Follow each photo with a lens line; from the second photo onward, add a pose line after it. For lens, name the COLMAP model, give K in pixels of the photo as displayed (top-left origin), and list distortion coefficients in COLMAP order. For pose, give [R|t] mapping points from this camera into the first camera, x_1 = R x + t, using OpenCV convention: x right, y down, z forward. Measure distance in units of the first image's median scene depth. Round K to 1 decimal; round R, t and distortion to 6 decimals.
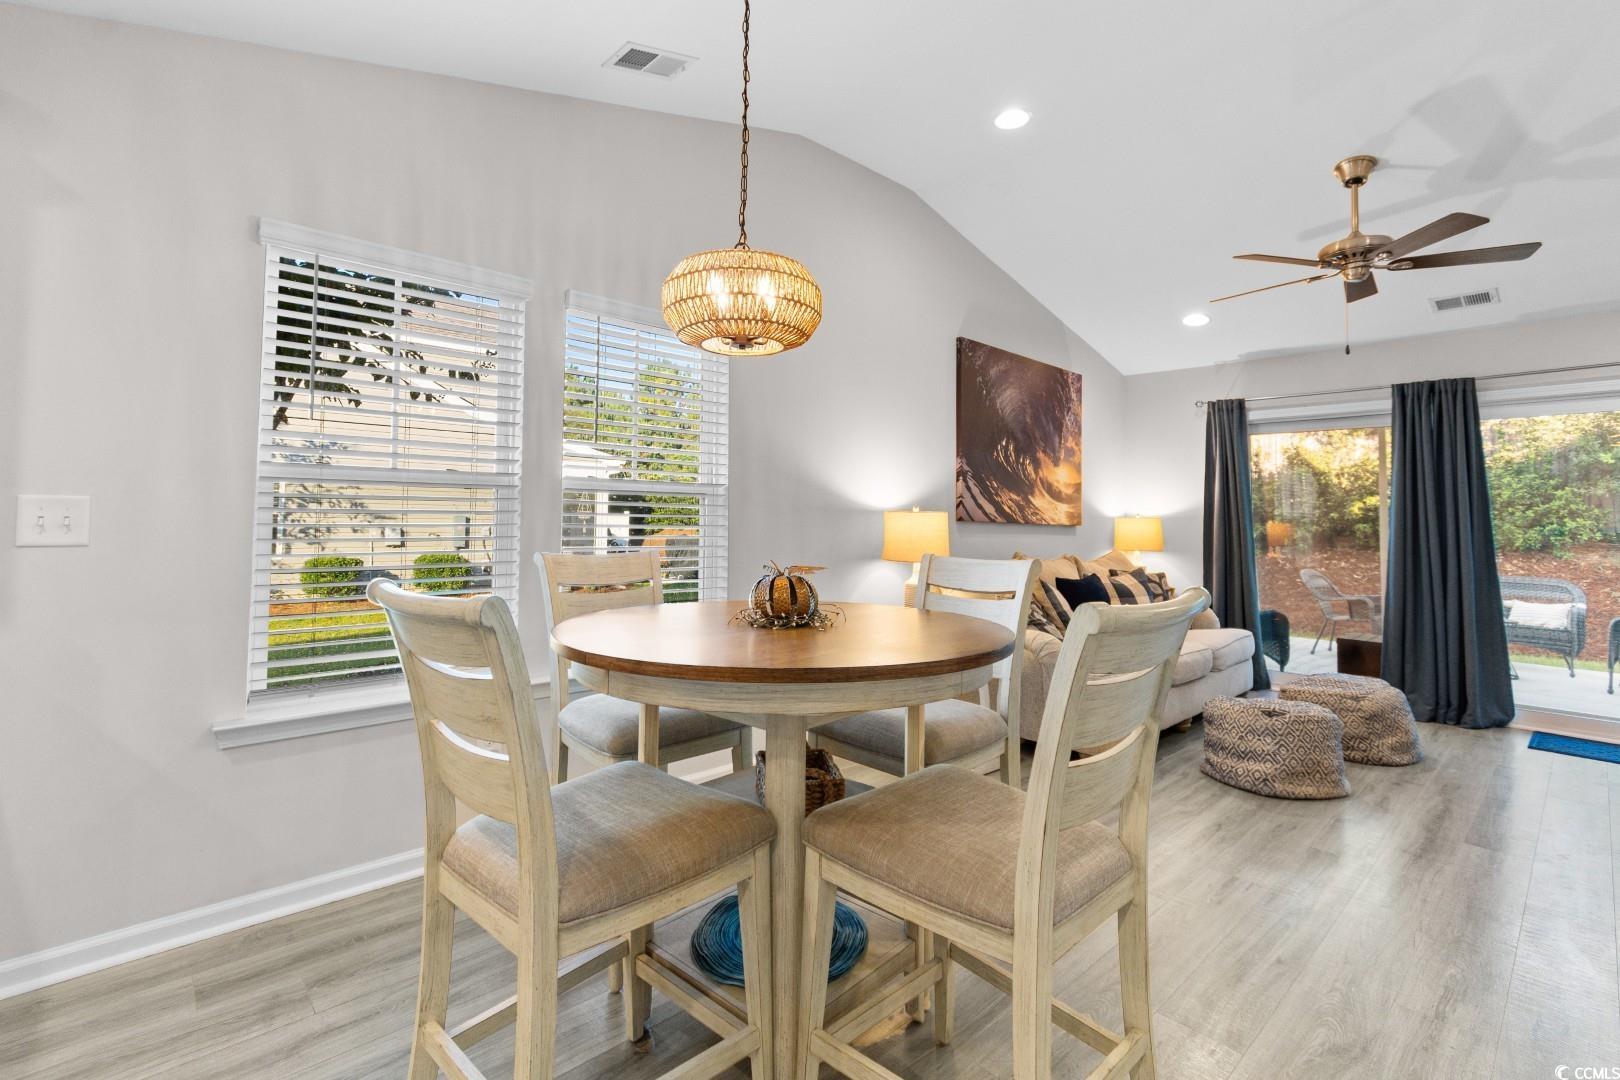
lens RADIAL K [[729.0, 0, 804.3], [0, 729.0, 482.8], [0, 0, 1]] dist [0.001529, -0.000061]
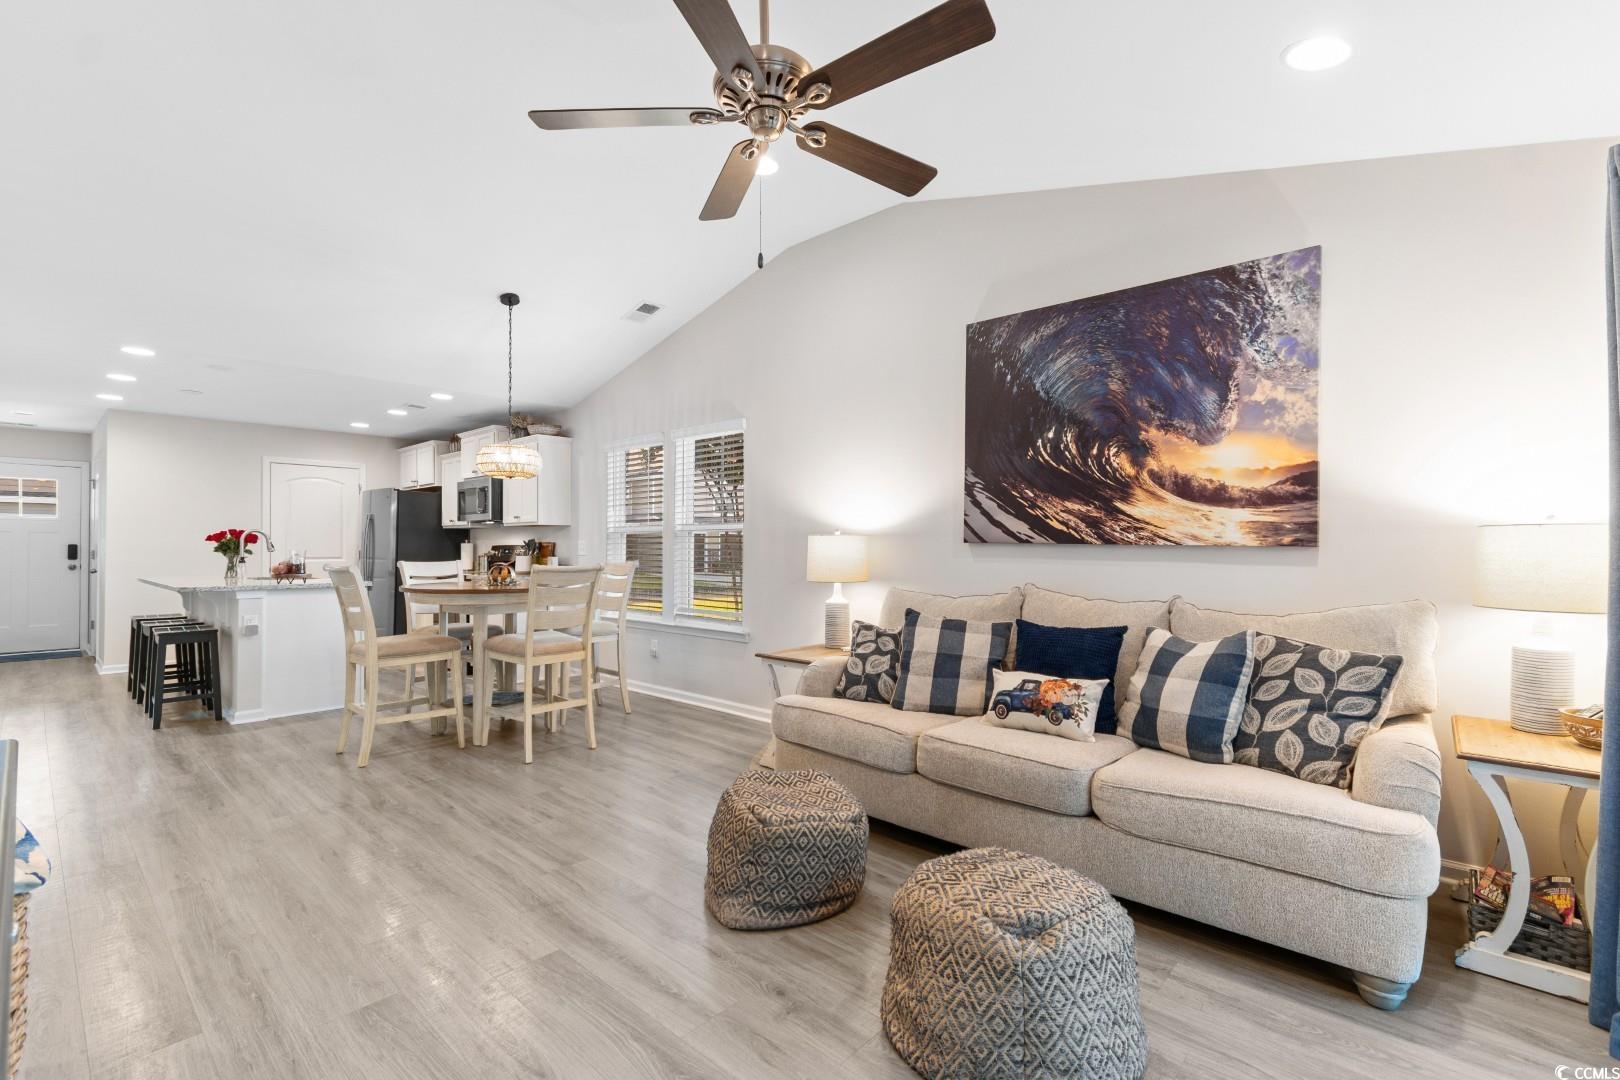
lens RADIAL K [[711.9, 0, 810.0], [0, 711.9, 540.0], [0, 0, 1]] dist [0.000956, -0.000075]
pose [[0.093468, -0.020600, -0.995409, 0.968140], [0.054100, 0.998414, -0.015583, 0.049309], [0.994151, -0.052395, 0.094434, 0.695741]]
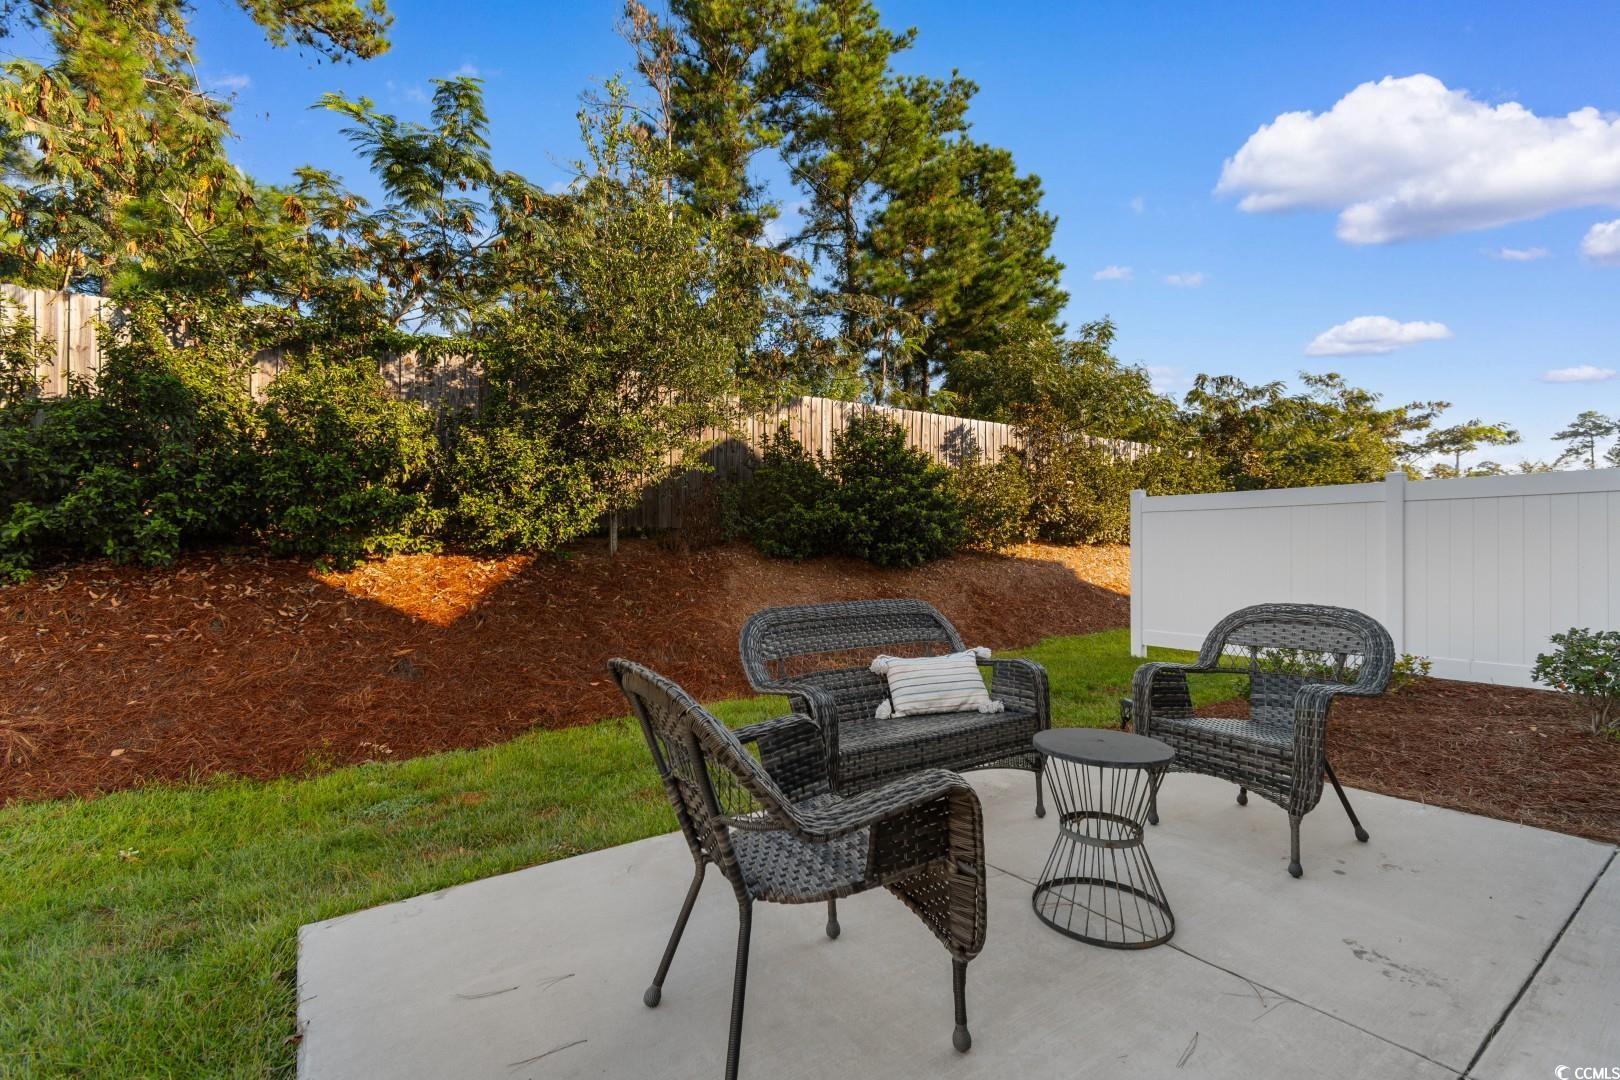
lens RADIAL K [[711.9, 0, 810.0], [0, 711.9, 540.0], [0, 0, 1]] dist [0.000956, -0.000075]
pose [[0.123764, -0.012776, 0.992229, 0.863091], [-0.051880, 0.998466, 0.019328, 0.136652], [-0.990955, -0.053869, 0.122911, 1.566167]]
